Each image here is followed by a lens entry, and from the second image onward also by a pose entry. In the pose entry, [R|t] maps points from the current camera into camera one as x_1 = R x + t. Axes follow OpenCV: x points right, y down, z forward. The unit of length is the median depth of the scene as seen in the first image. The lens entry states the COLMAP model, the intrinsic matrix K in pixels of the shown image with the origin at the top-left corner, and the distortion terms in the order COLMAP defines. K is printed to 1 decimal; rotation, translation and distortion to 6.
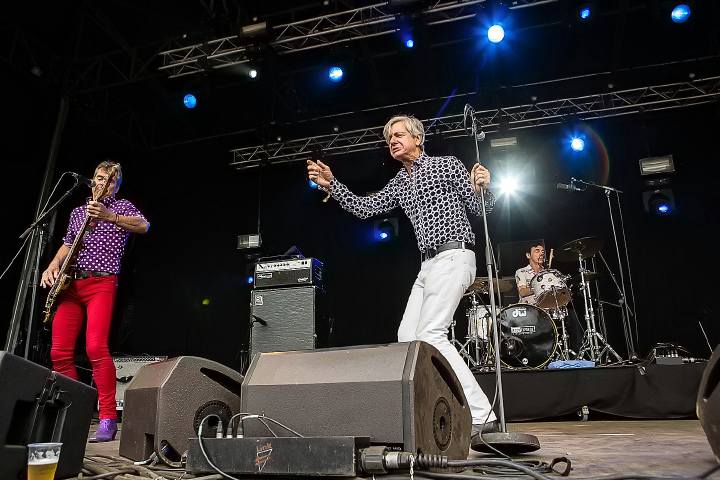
lens RADIAL K [[519.4, 0, 360.0], [0, 519.4, 240.0], [0, 0, 1]] dist [-0.070195, 0.001714]
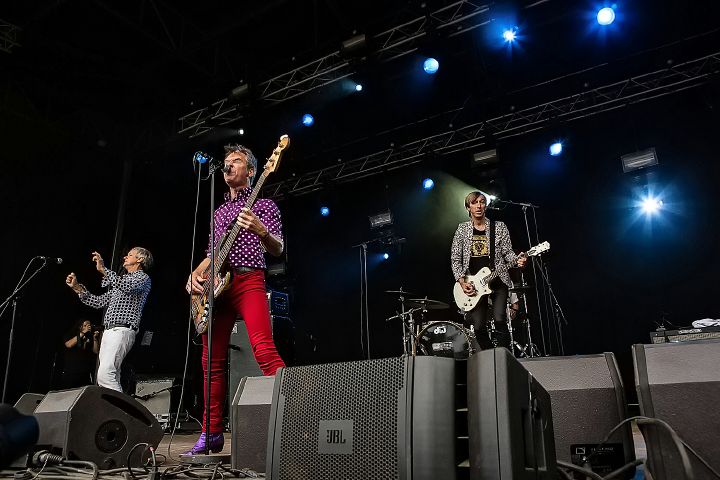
lens RADIAL K [[519.4, 0, 360.0], [0, 519.4, 240.0], [0, 0, 1]] dist [-0.070195, 0.001714]
pose [[0.969766, -0.095452, -0.224596, 0.267803], [0.095039, 0.995393, -0.012674, -0.033302], [0.224771, -0.009055, 0.974370, -0.069943]]
